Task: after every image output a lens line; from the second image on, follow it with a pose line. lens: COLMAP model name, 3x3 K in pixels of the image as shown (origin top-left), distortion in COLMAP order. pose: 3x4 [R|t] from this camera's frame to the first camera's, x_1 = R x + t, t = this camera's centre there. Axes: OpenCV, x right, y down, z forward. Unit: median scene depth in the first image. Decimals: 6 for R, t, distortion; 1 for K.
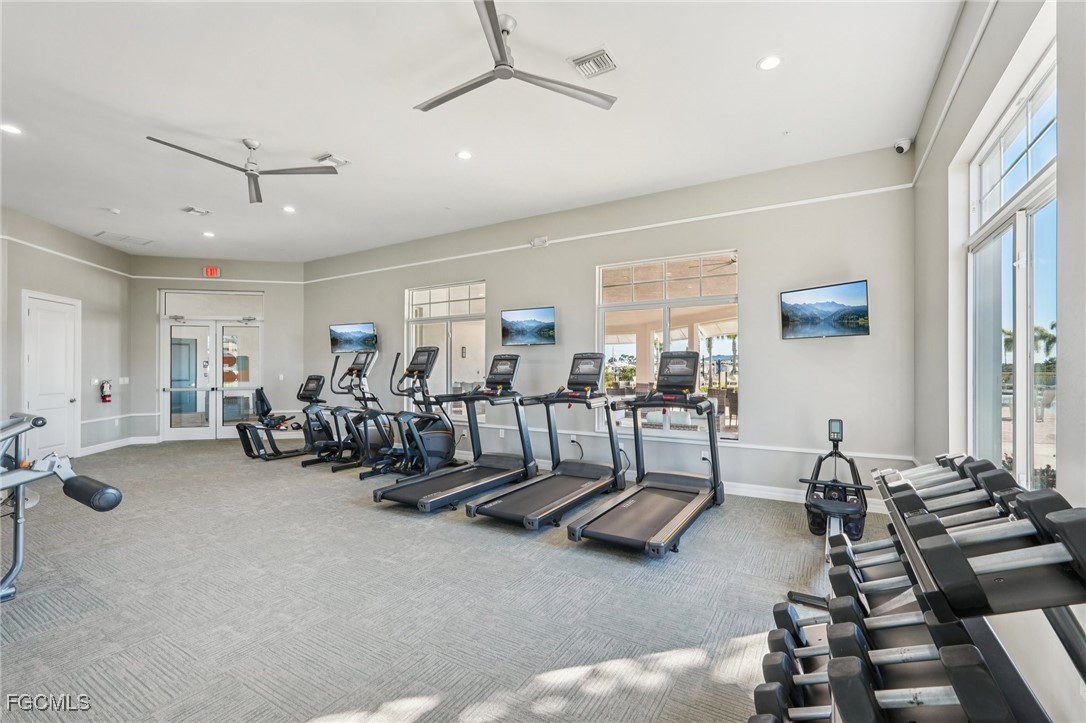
lens RADIAL K [[476.5, 0, 538.3], [0, 476.5, 363.5], [0, 0, 1]] dist [0.002654, 0.000569]
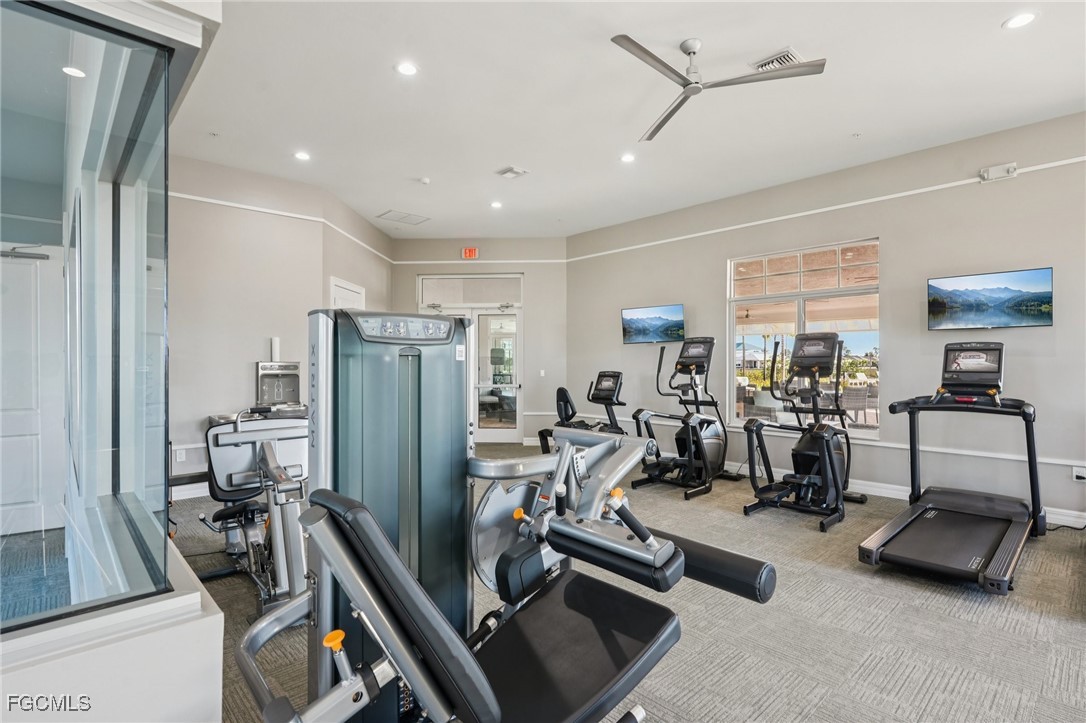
lens RADIAL K [[528.3, 0, 545.7], [0, 528.3, 363.9], [0, 0, 1]] dist [0.006147, 0.000772]
pose [[0.967333, 0.000624, -0.253508, -0.384579], [0.003147, 0.999890, 0.014468, -0.001413], [0.253489, -0.014793, 0.967225, 0.112235]]
